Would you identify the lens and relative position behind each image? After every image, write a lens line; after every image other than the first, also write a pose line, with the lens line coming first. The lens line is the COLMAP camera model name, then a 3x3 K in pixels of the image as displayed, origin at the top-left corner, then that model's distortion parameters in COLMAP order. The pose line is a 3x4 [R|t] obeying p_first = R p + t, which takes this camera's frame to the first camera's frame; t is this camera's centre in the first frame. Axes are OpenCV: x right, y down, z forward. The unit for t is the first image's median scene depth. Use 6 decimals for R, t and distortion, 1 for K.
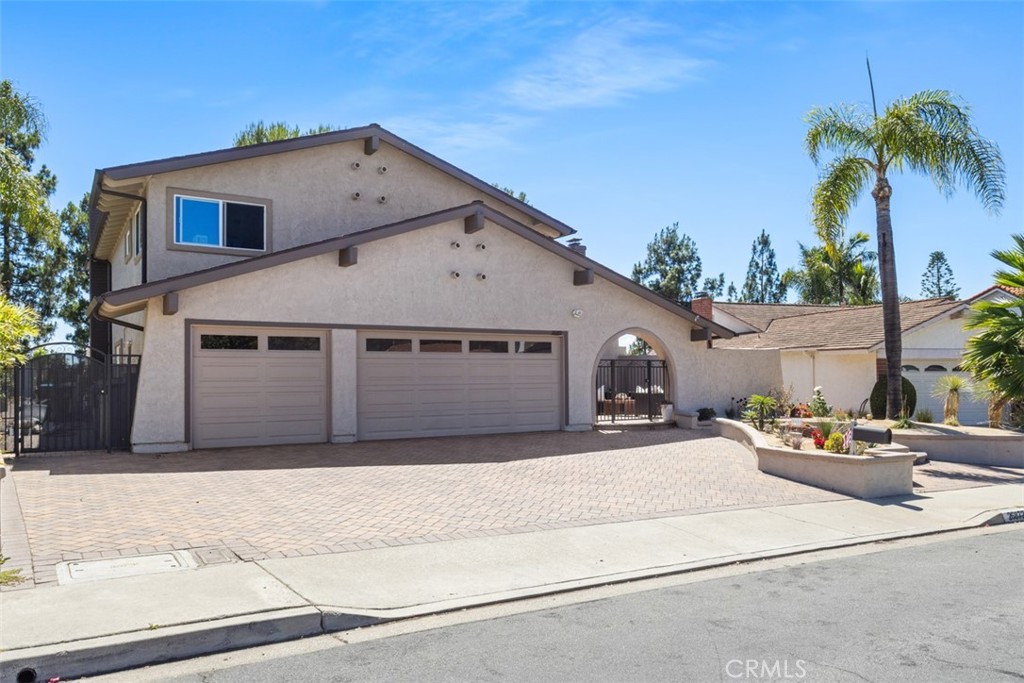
lens RADIAL K [[816.8, 0, 510.1], [0, 816.8, 337.4], [0, 0, 1]] dist [0.013964, 0.001745]
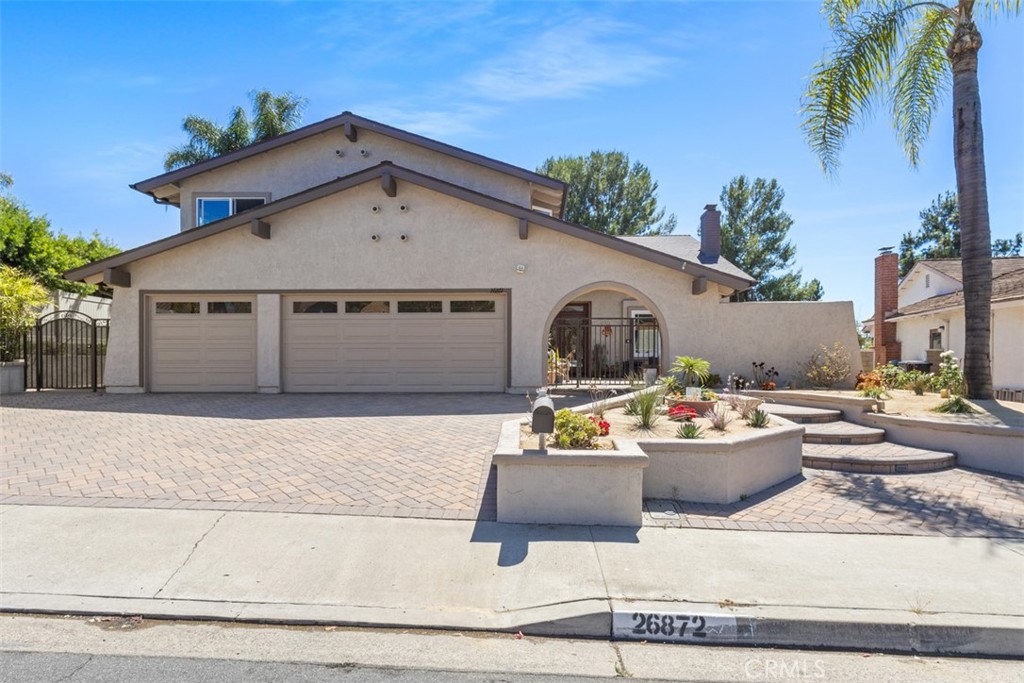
lens RADIAL K [[575.5, 0, 513.2], [0, 575.5, 344.9], [0, 0, 1]] dist [0.003606, 0.000715]
pose [[0.824219, -0.004005, -0.566257, 0.489447], [0.023639, 0.999347, 0.027340, 0.043321], [0.565778, -0.035920, 0.823775, 0.489496]]
